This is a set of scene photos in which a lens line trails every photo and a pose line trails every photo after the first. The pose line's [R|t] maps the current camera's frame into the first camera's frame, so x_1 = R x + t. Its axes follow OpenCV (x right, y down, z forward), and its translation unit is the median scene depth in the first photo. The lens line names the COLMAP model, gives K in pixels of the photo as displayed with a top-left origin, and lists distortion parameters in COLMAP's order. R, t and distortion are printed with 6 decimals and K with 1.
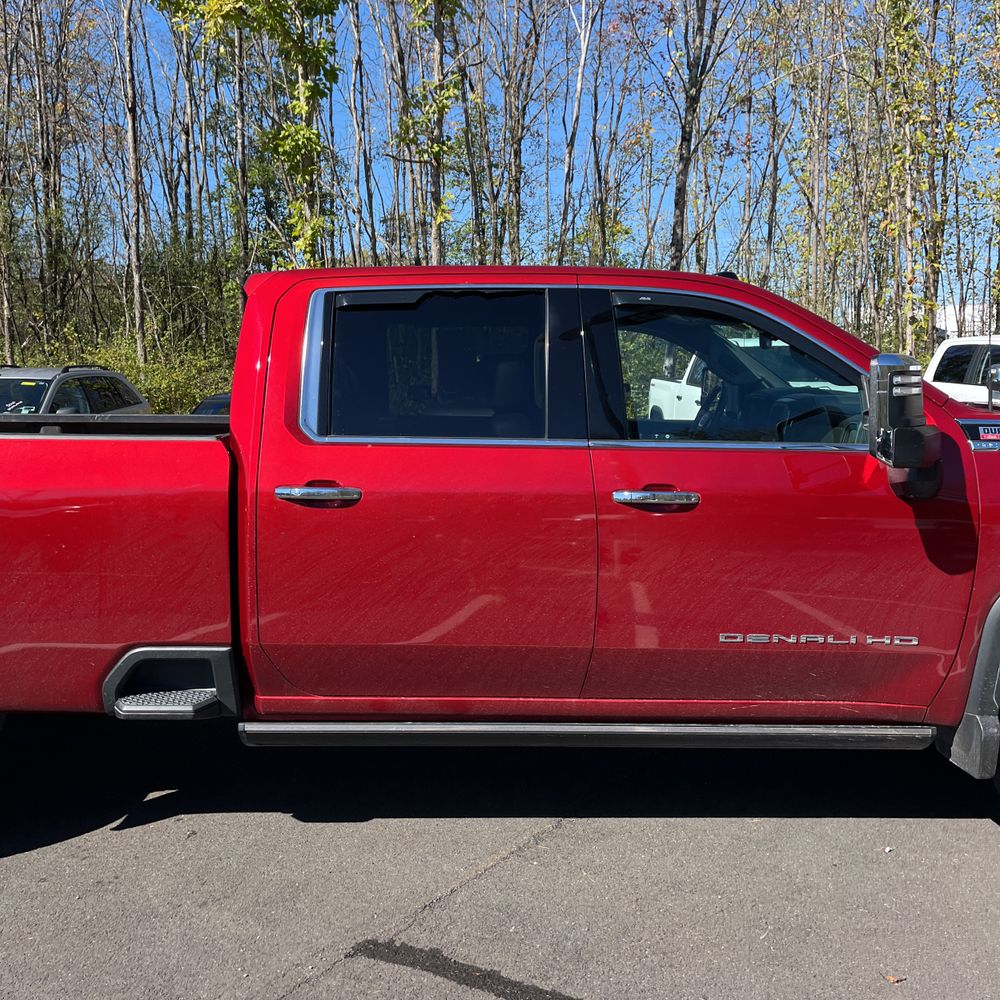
lens RADIAL K [[964.3, 0, 488.6], [0, 964.3, 490.6], [0, 0, 1]] dist [0.064918, -0.088139]
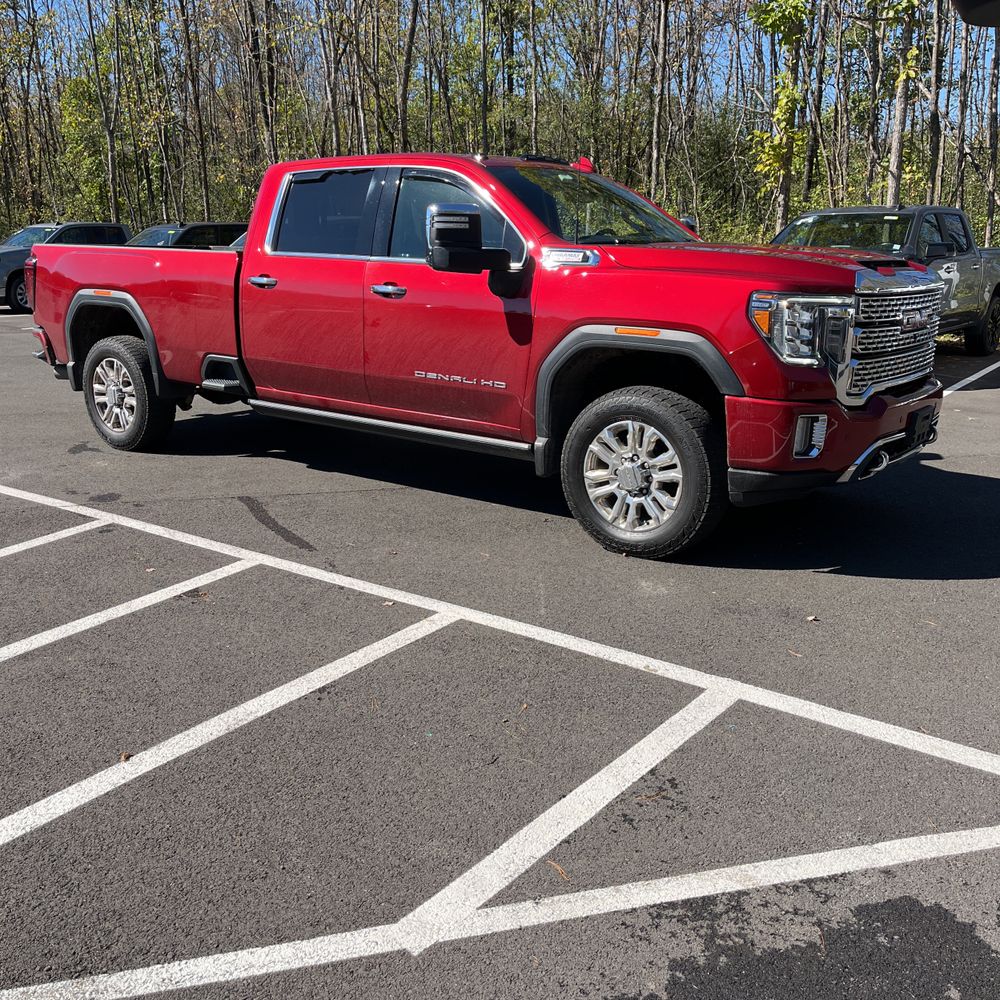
lens RADIAL K [[964.3, 0, 488.6], [0, 964.3, 490.6], [0, 0, 1]] dist [0.064918, -0.088139]
pose [[0.797971, 0.157054, -0.581873, 0.273954], [-0.081469, 0.984698, 0.154056, 0.015858], [0.597164, -0.075528, 0.798556, -0.064942]]
